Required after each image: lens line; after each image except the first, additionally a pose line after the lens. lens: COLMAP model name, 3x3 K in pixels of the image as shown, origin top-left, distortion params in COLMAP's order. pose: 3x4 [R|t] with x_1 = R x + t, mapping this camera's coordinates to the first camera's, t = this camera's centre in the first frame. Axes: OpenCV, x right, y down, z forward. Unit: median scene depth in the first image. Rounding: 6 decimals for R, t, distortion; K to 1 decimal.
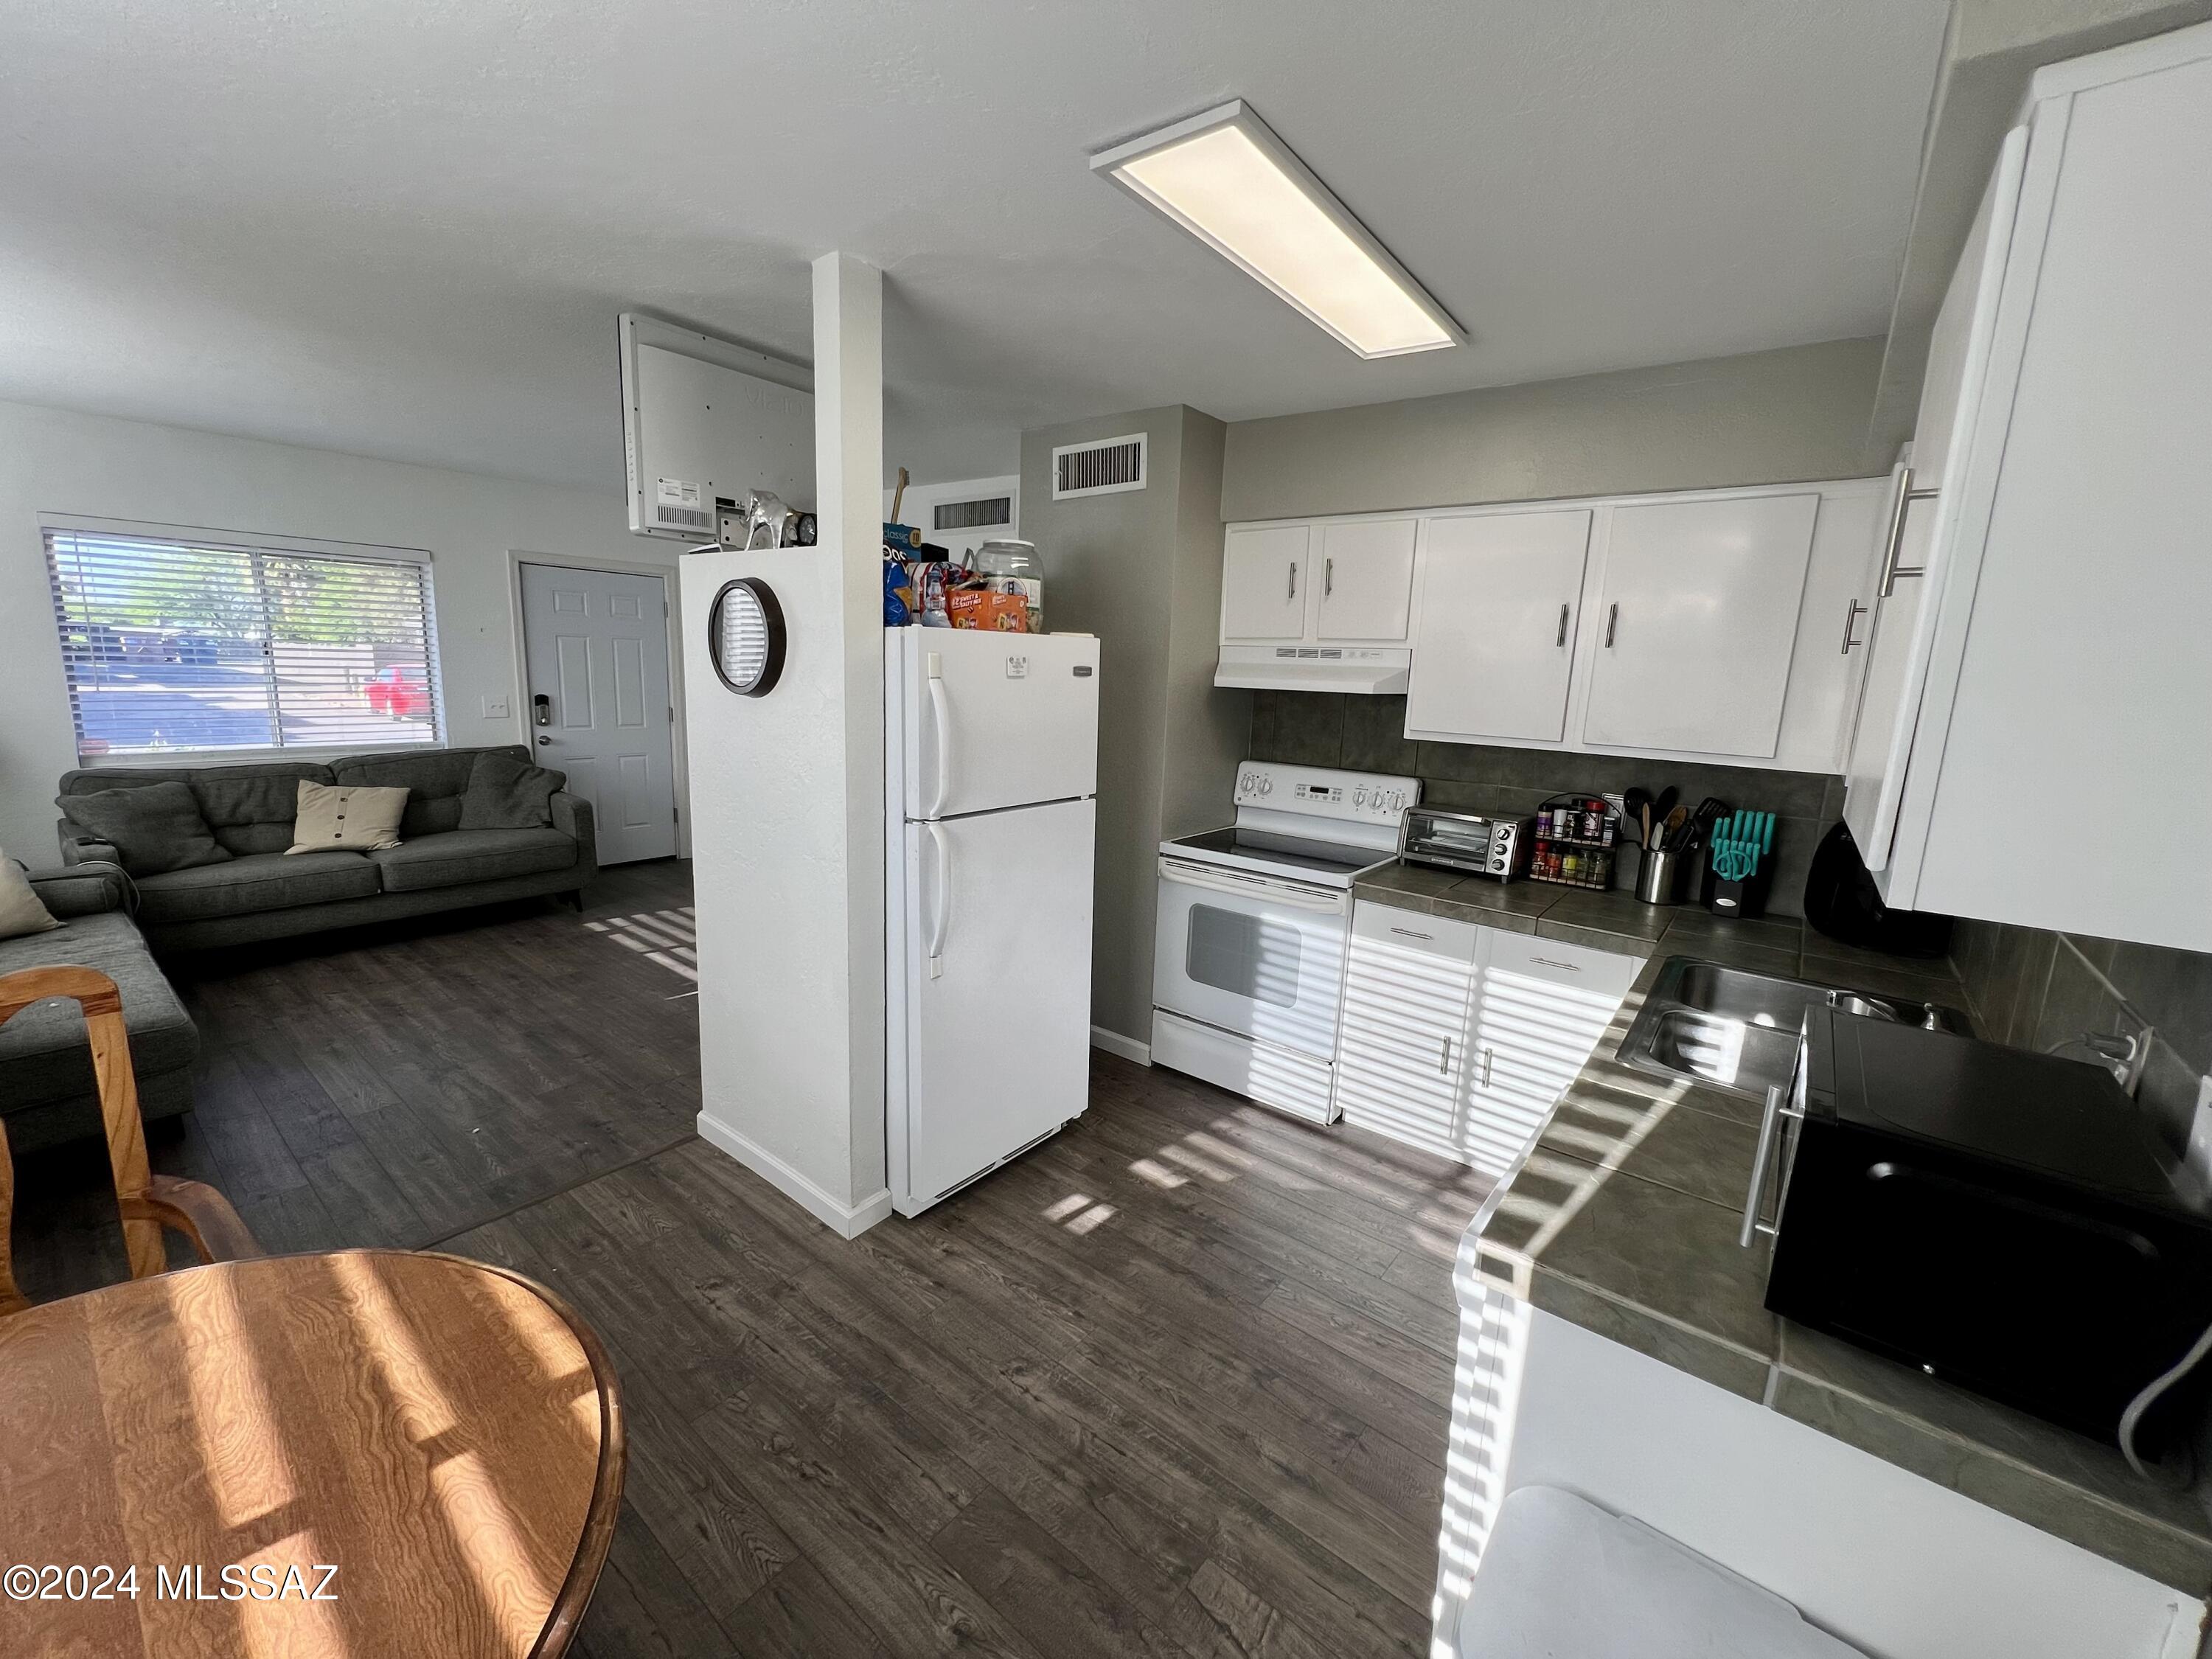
lens RADIAL K [[887.1, 0, 1099.0], [0, 887.1, 827.5], [0, 0, 1]] dist [0.000122, 0.000419]
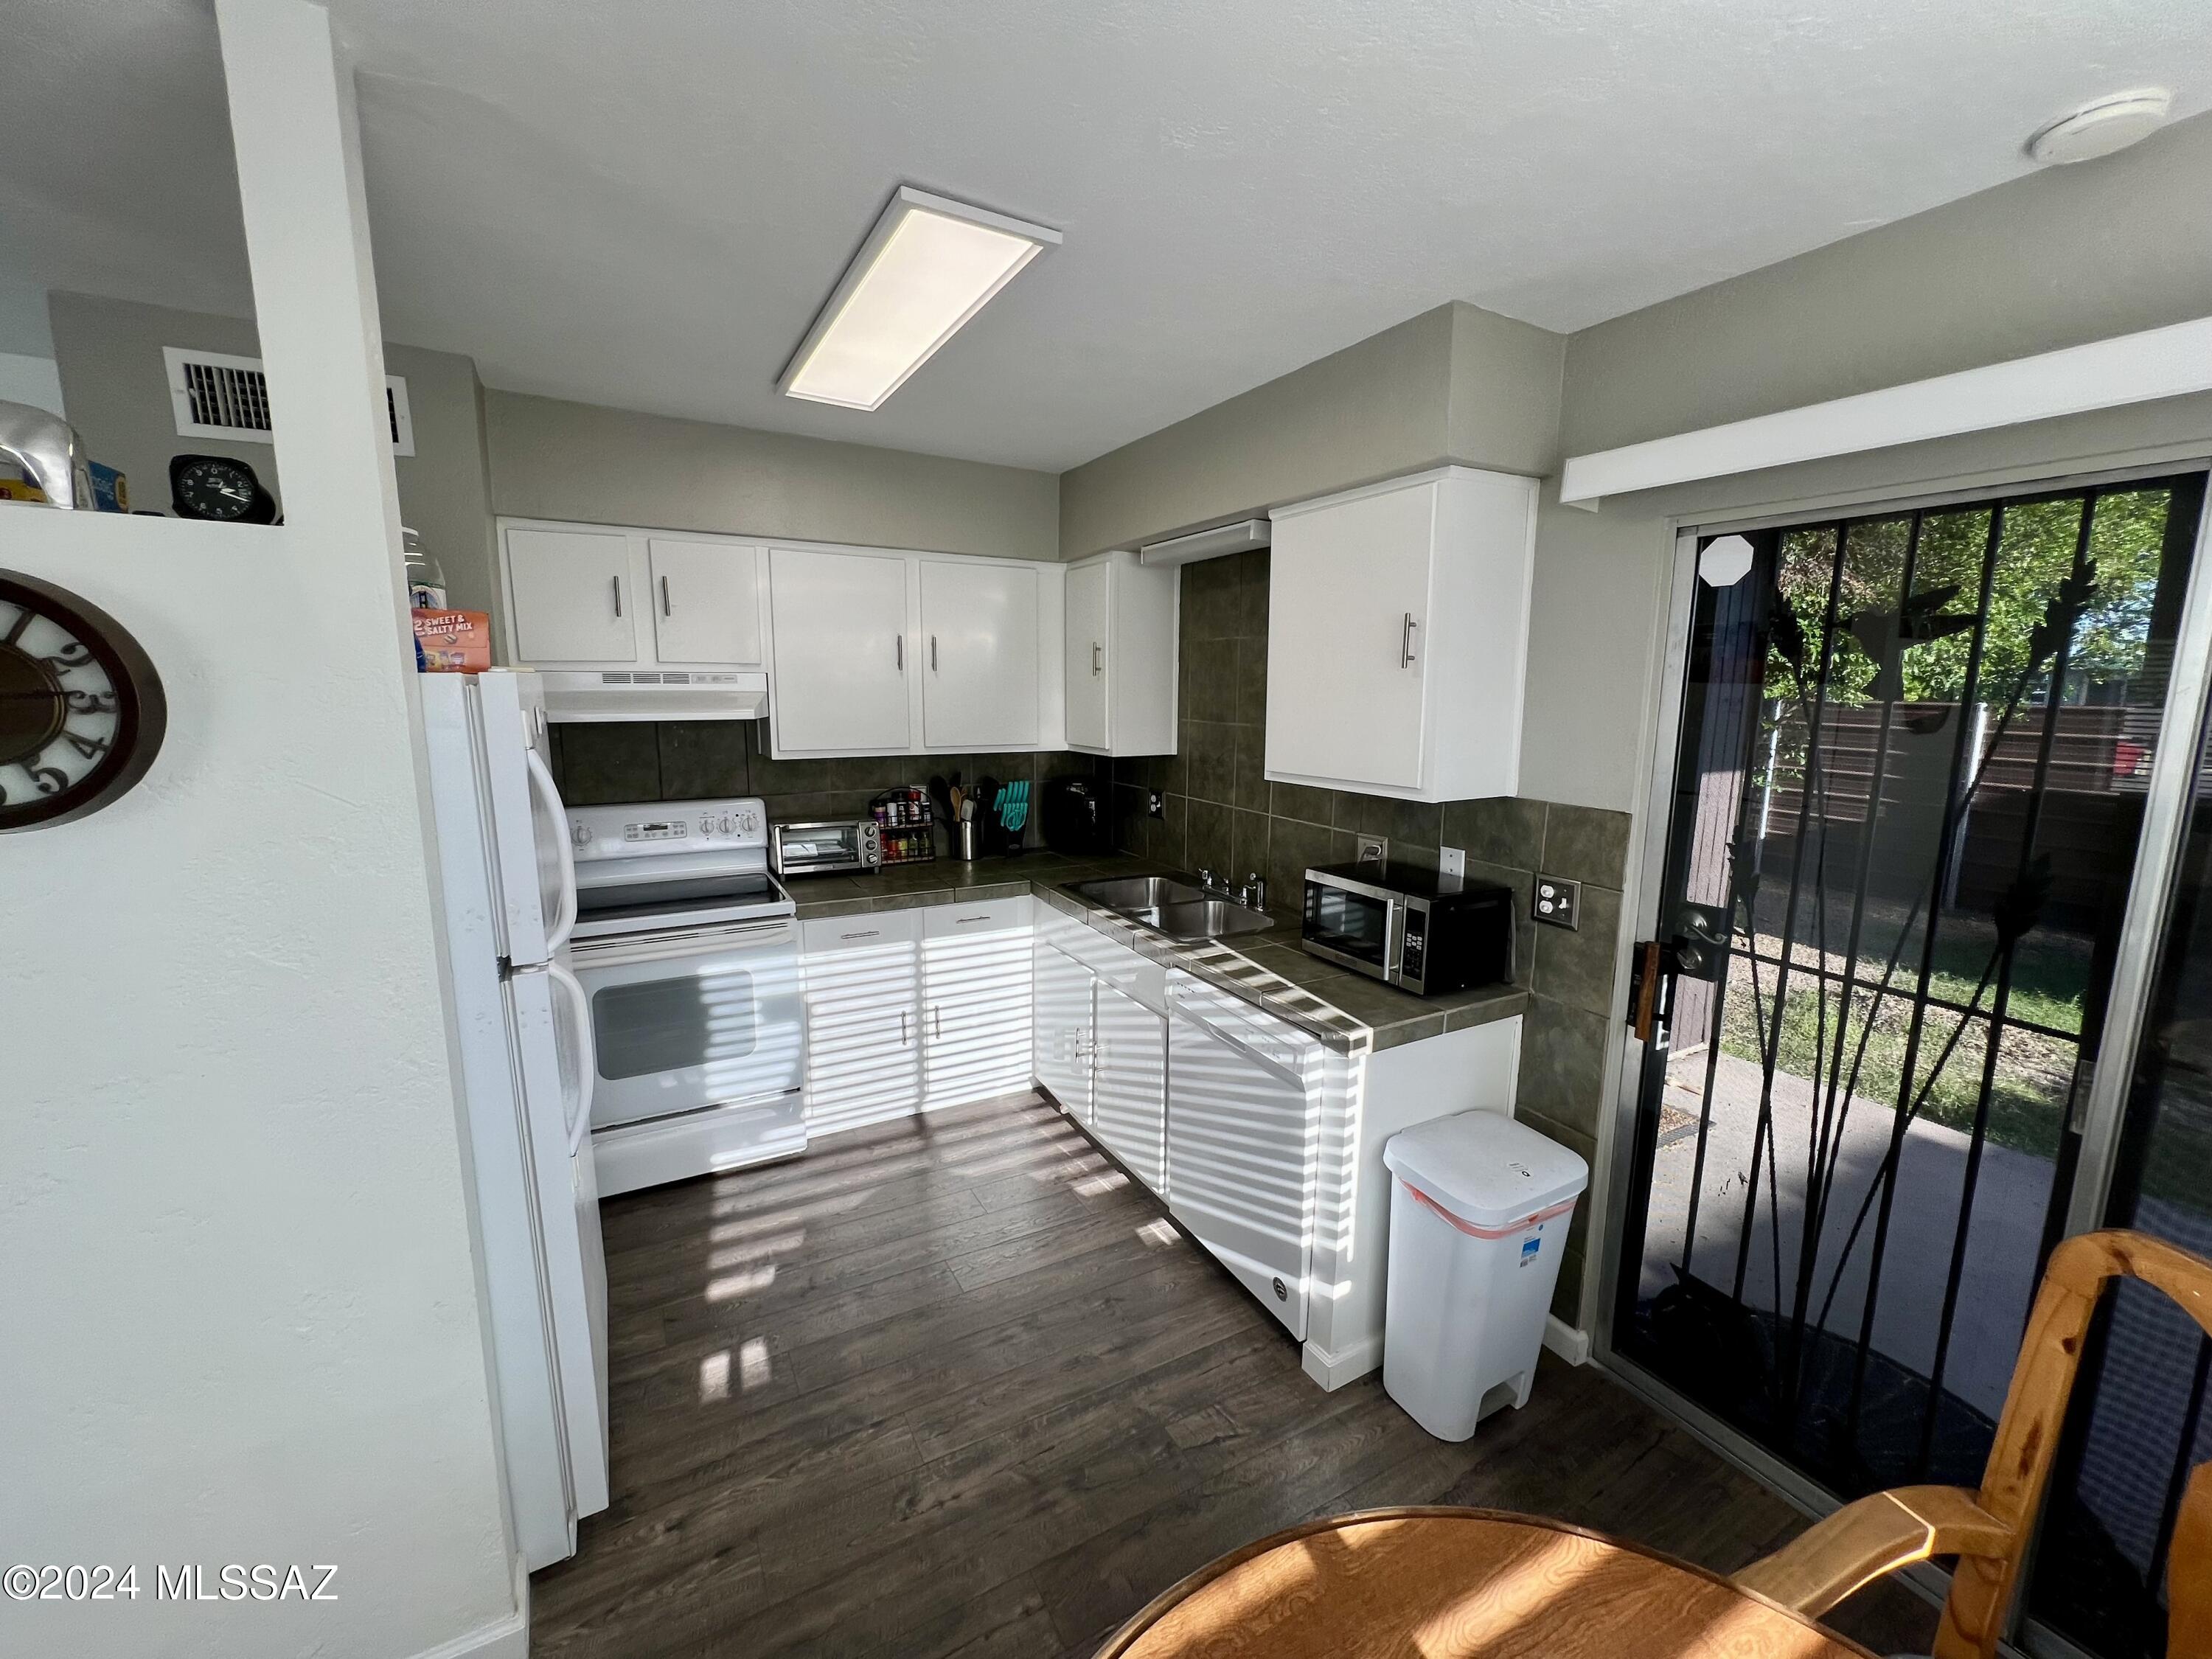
lens RADIAL K [[887.1, 0, 1094.4], [0, 887.1, 822.5], [0, 0, 1]] dist [0.000122, 0.000419]
pose [[0.384472, -0.177734, 0.905865, -0.504775], [0.175321, 0.977489, 0.117376, -0.093115], [-0.906335, 0.113690, 0.406978, 0.278346]]
